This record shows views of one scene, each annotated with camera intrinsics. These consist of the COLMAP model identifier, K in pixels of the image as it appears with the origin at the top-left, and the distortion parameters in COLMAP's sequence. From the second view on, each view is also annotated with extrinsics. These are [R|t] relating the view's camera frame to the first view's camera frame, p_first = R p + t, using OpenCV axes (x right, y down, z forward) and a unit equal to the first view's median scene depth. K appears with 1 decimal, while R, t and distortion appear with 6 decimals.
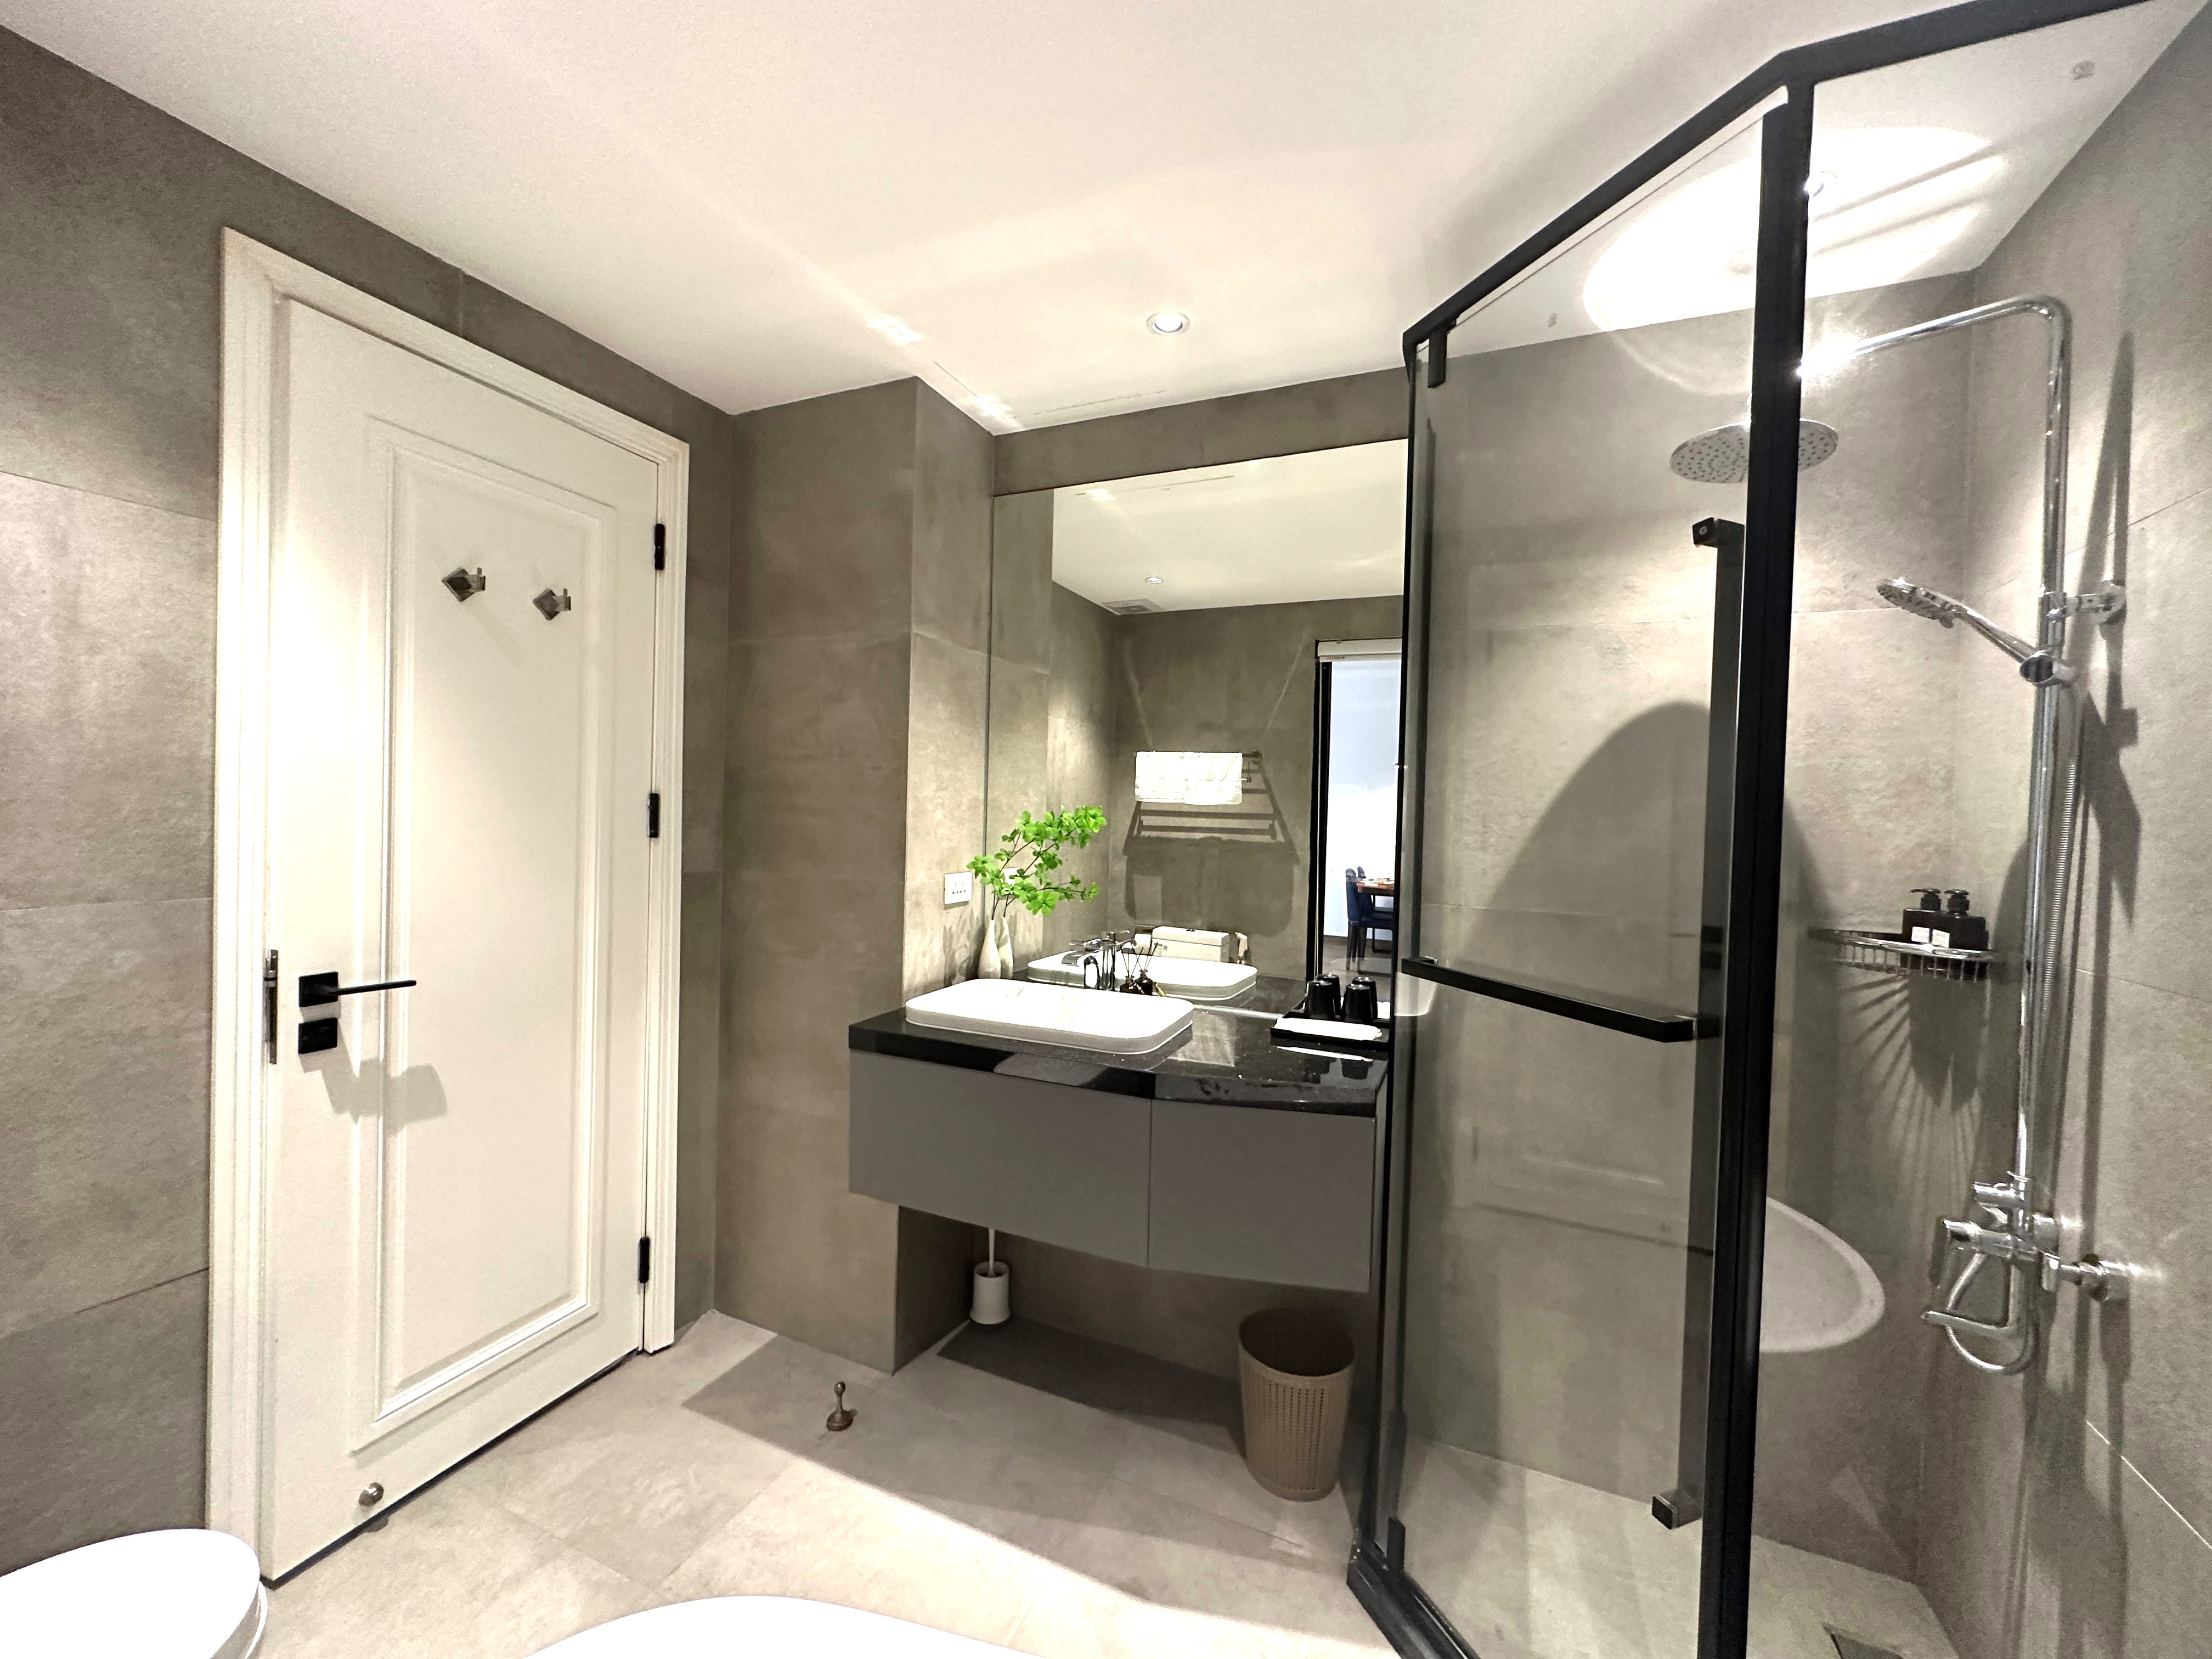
lens RADIAL K [[890.7, 0, 1106.0], [0, 890.7, 829.5], [0, 0, 1]] dist [0.000855, 0.000375]
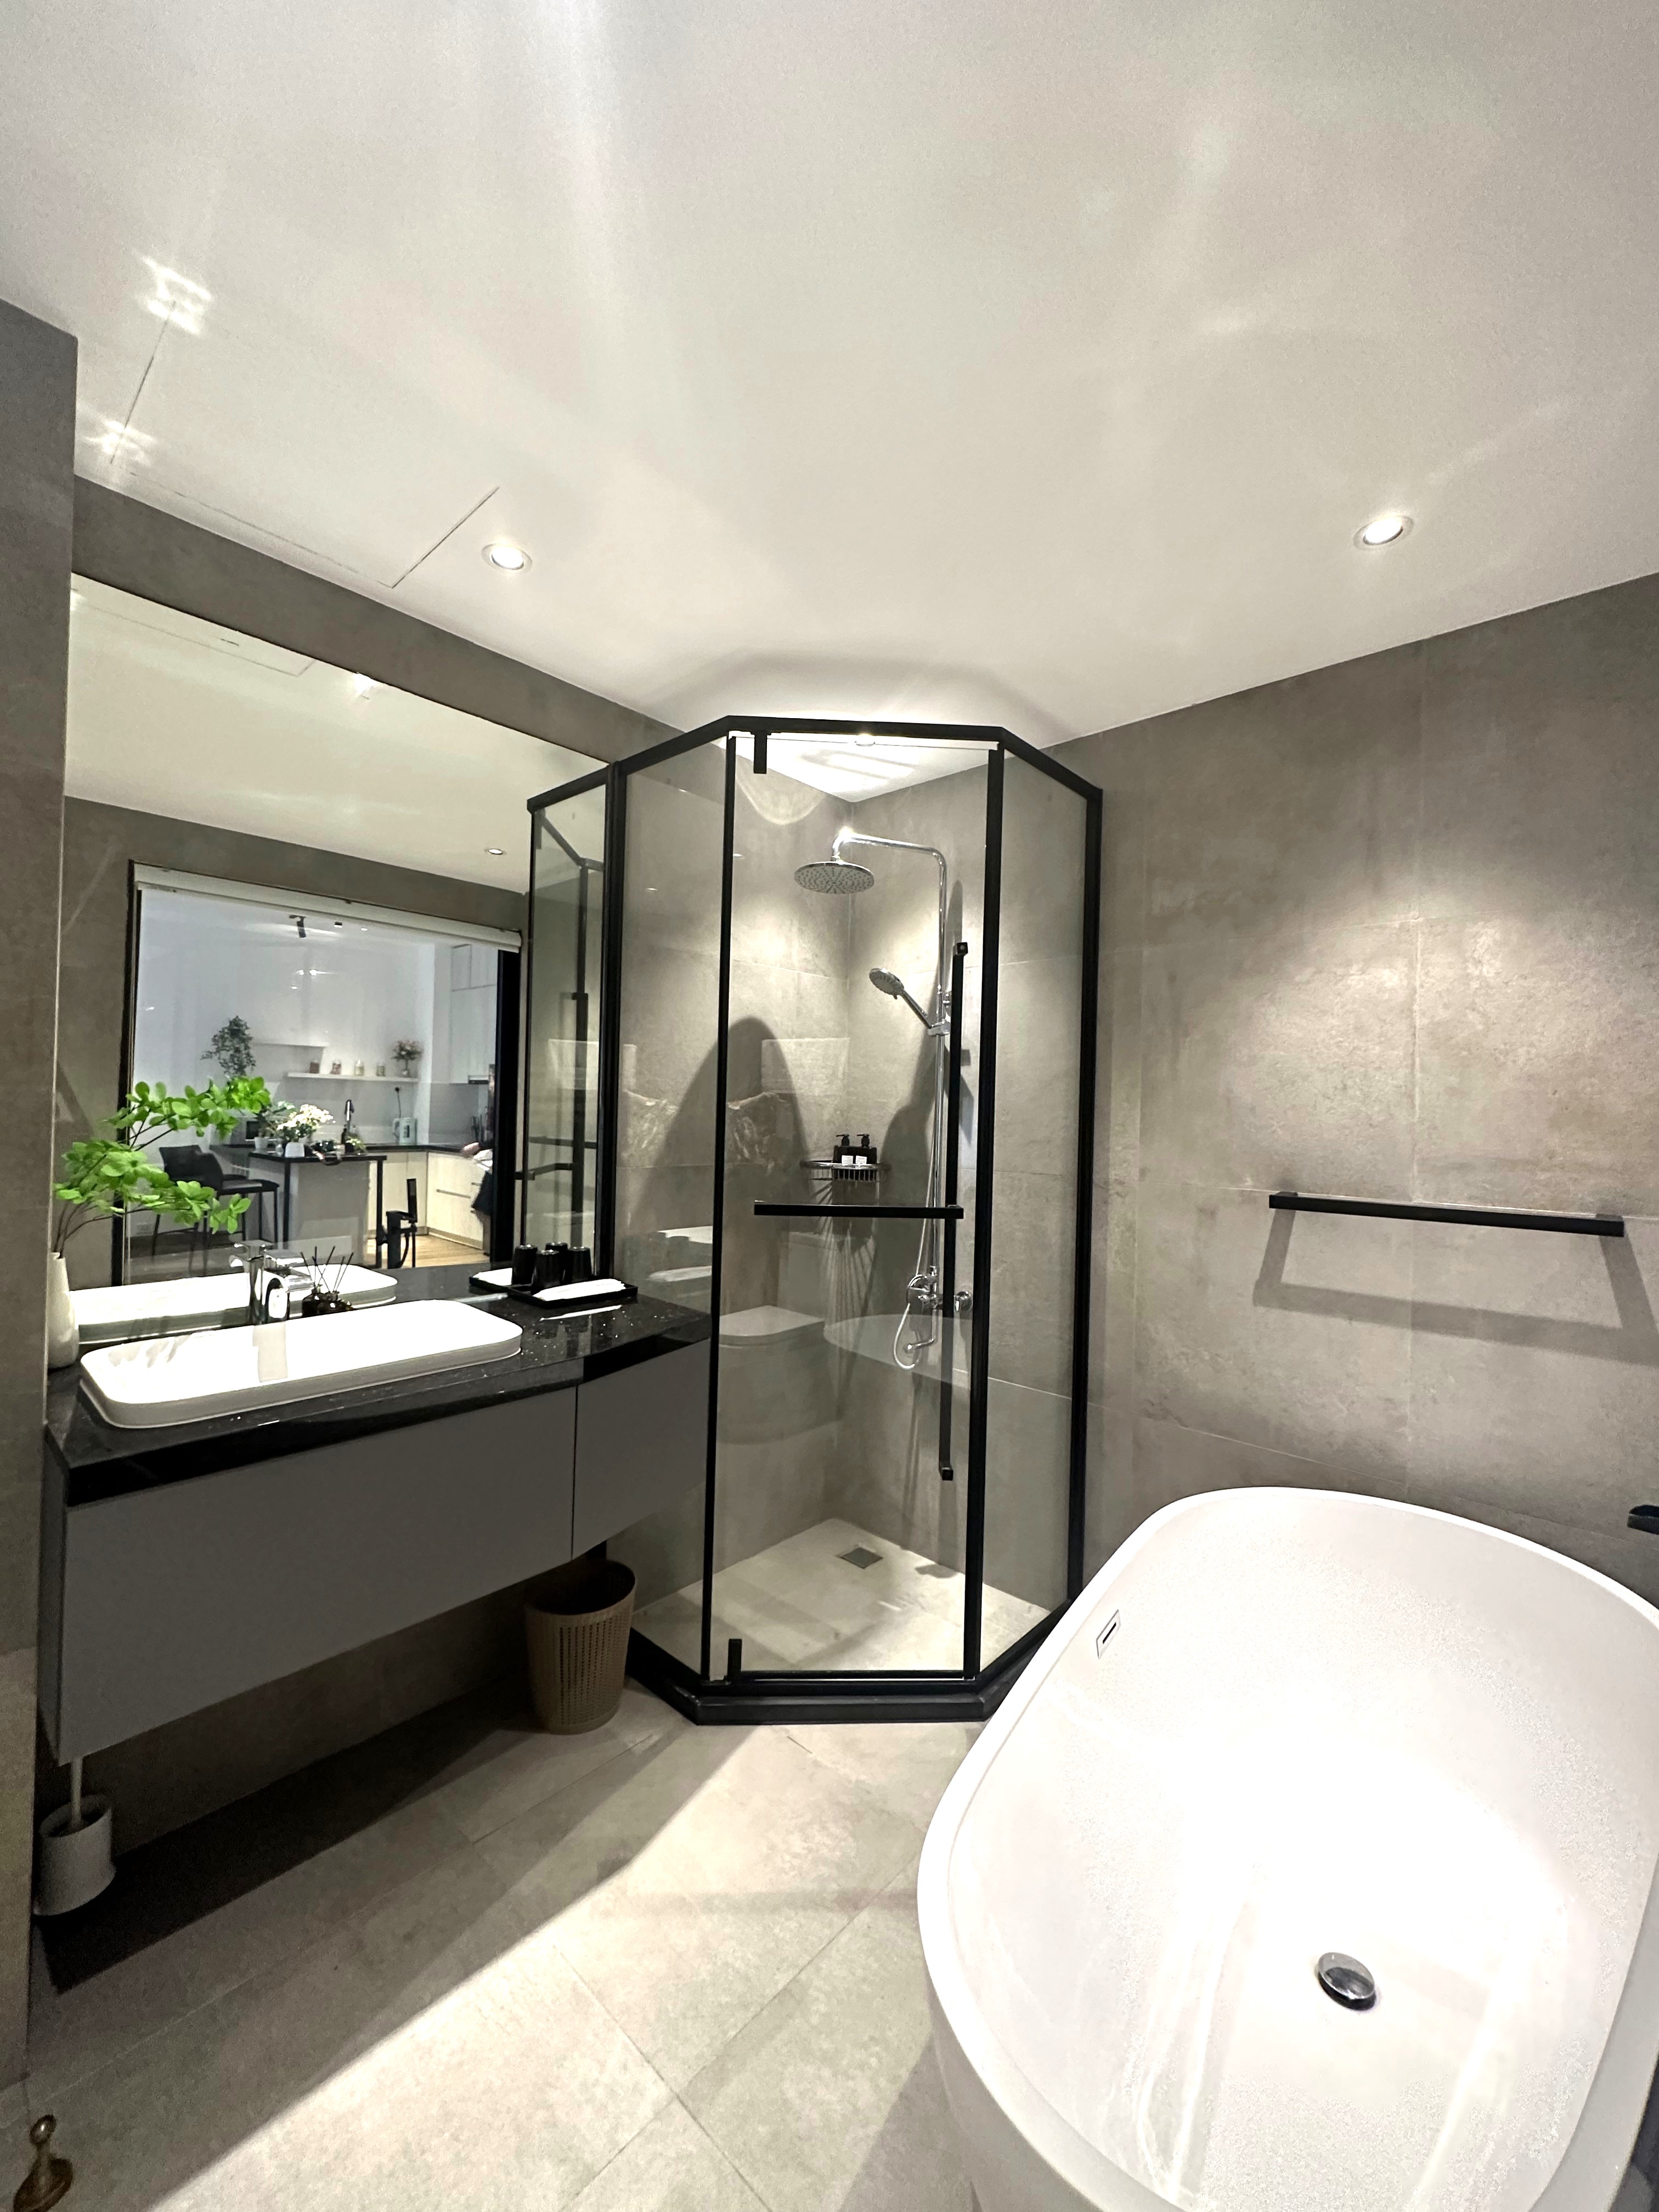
lens RADIAL K [[890.7, 0, 829.5], [0, 890.7, 1106.0], [0, 0, 1]] dist [0.000855, 0.000375]
pose [[0.315850, -0.016950, 0.948658, -0.770957], [0.002531, 0.999852, 0.017022, -0.020481], [-0.948806, -0.002975, 0.315846, 0.421227]]
